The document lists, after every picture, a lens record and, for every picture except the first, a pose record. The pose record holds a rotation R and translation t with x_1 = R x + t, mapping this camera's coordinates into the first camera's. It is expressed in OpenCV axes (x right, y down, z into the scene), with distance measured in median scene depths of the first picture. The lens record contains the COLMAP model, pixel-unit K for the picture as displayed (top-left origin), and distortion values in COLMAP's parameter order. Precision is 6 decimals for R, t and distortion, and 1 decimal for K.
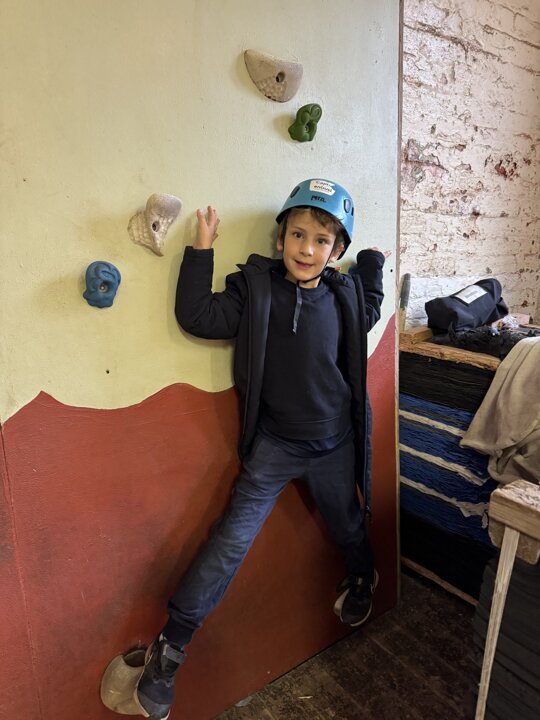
lens RADIAL K [[497.5, 0, 266.3], [0, 497.5, 357.3], [0, 0, 1]] dist [0.032171, -0.043562]
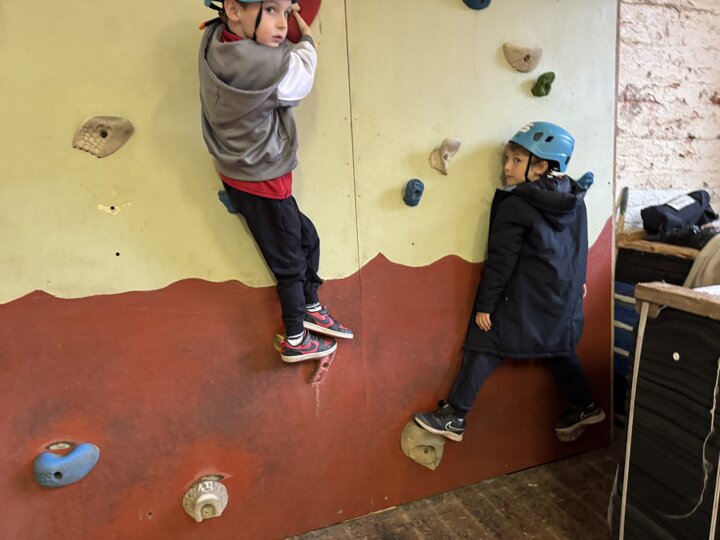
lens RADIAL K [[497.5, 0, 361.0], [0, 497.5, 267.6], [0, 0, 1]] dist [0.032171, -0.043562]
pose [[0.964831, 0.027215, -0.261458, -0.033659], [-0.035114, 0.999056, -0.025587, 0.107109], [0.260515, 0.033868, 0.964876, -0.452374]]
